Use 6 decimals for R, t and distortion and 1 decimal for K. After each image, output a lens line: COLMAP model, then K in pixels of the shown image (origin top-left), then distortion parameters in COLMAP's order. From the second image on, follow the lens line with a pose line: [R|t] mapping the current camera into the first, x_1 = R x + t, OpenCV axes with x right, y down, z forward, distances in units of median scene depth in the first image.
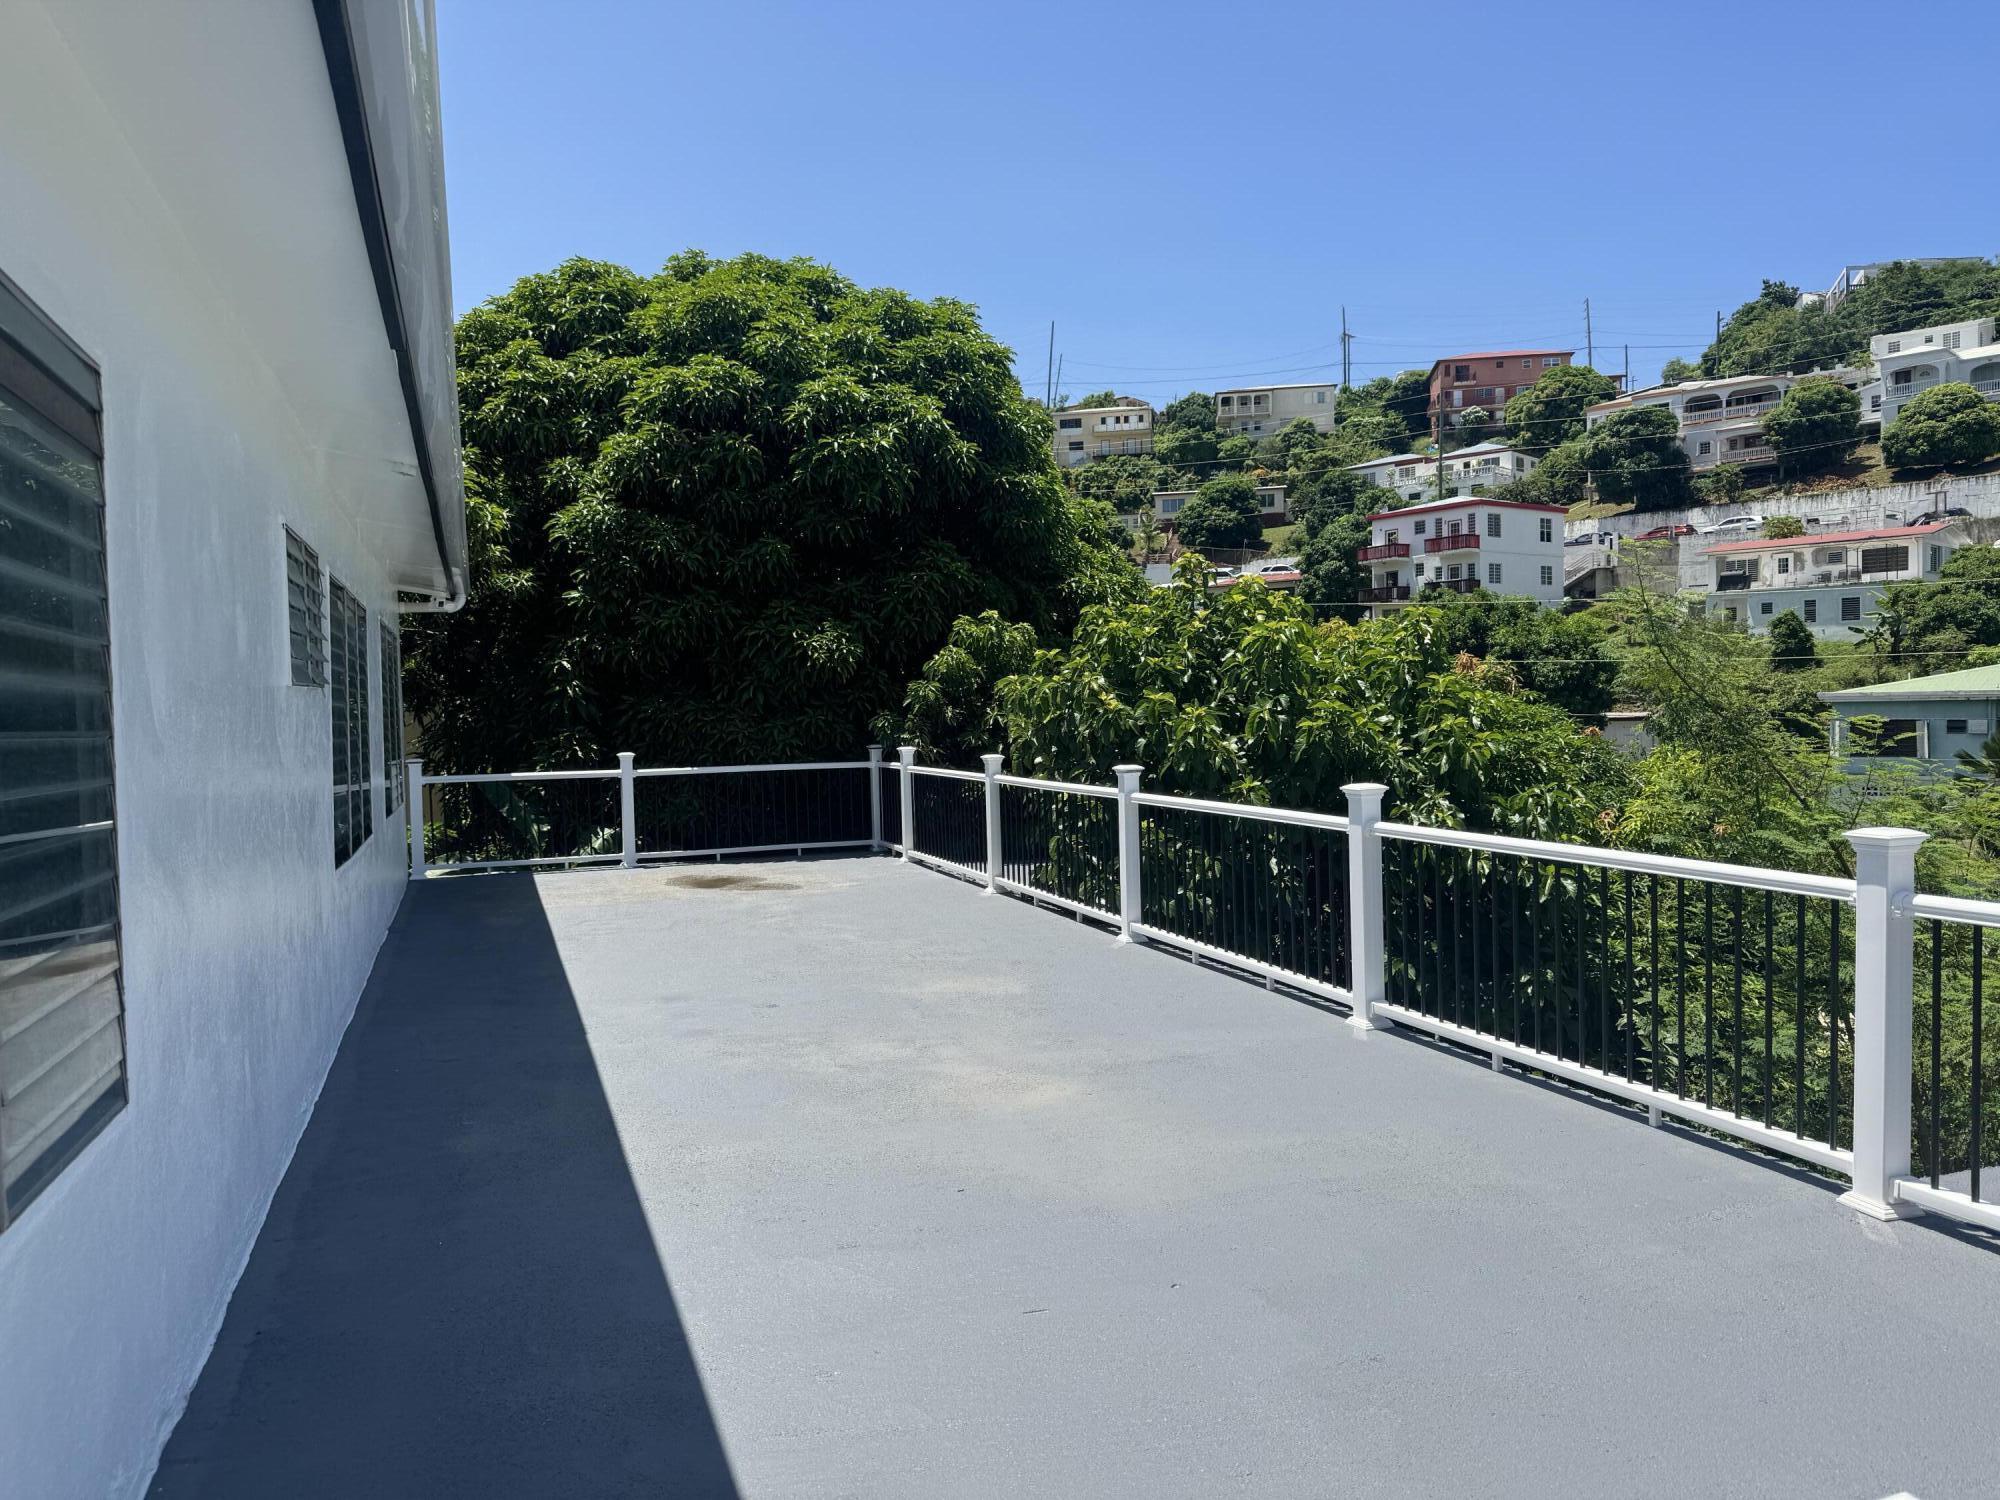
lens RADIAL K [[1385.9, 0, 1000.0], [0, 1385.9, 750.0], [0, 0, 1]] dist [0.001354, -0.035478]
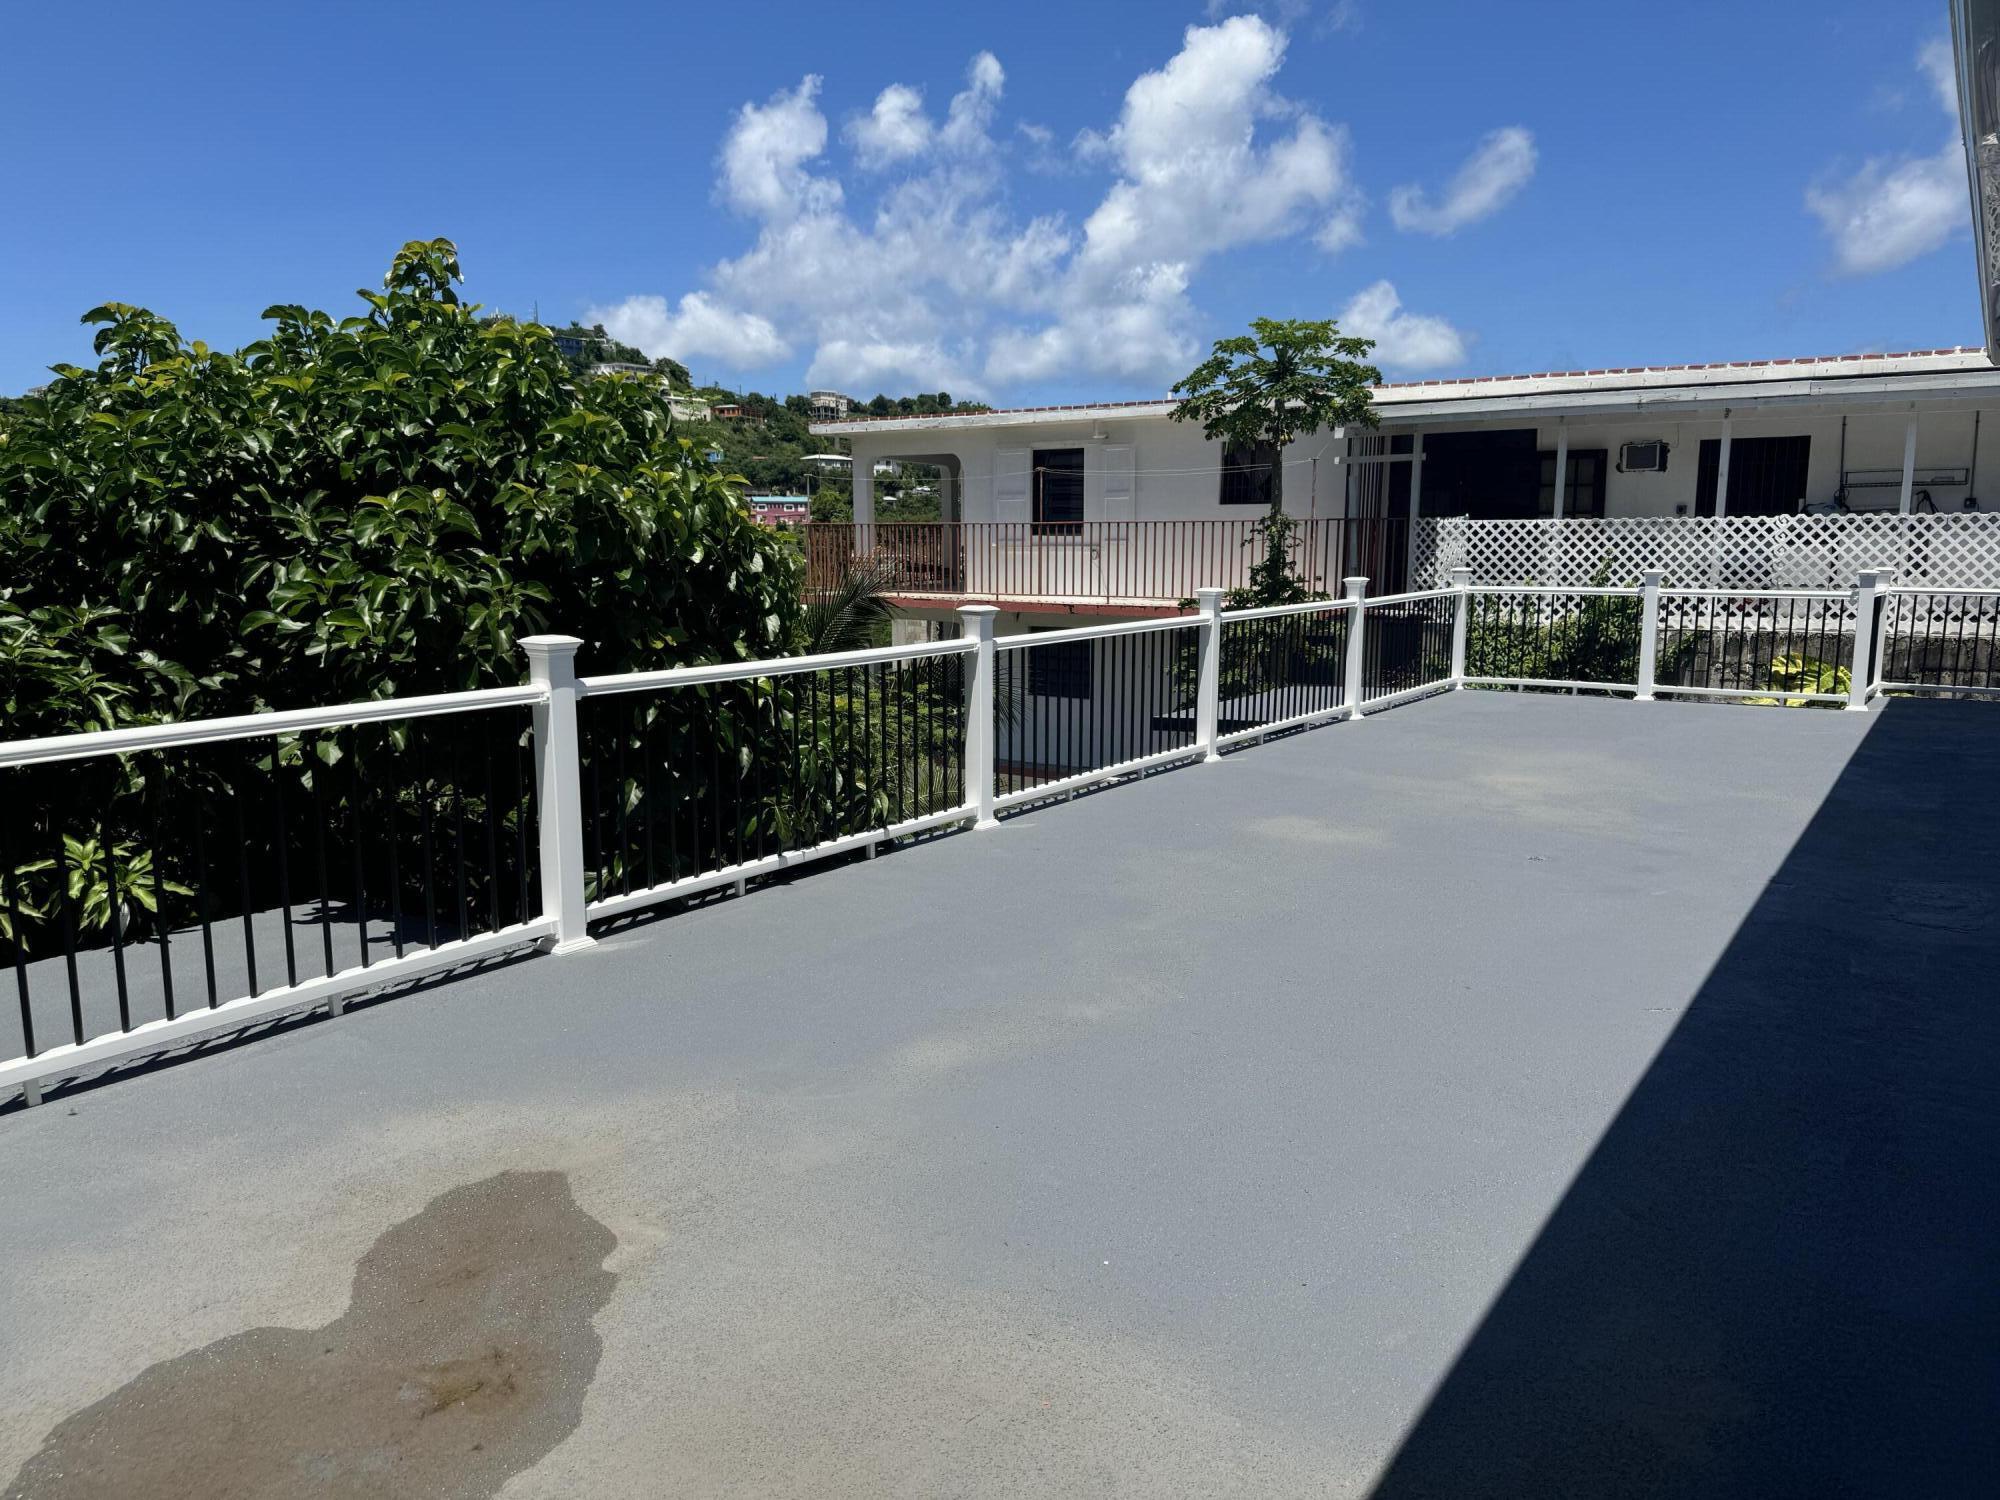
lens RADIAL K [[1385.9, 0, 1000.0], [0, 1385.9, 750.0], [0, 0, 1]] dist [0.001354, -0.035478]
pose [[-0.556686, -0.139225, 0.818973, -0.384065], [0.016199, 0.983849, 0.178265, -0.034353], [-0.830565, 0.112504, -0.545440, 0.951172]]
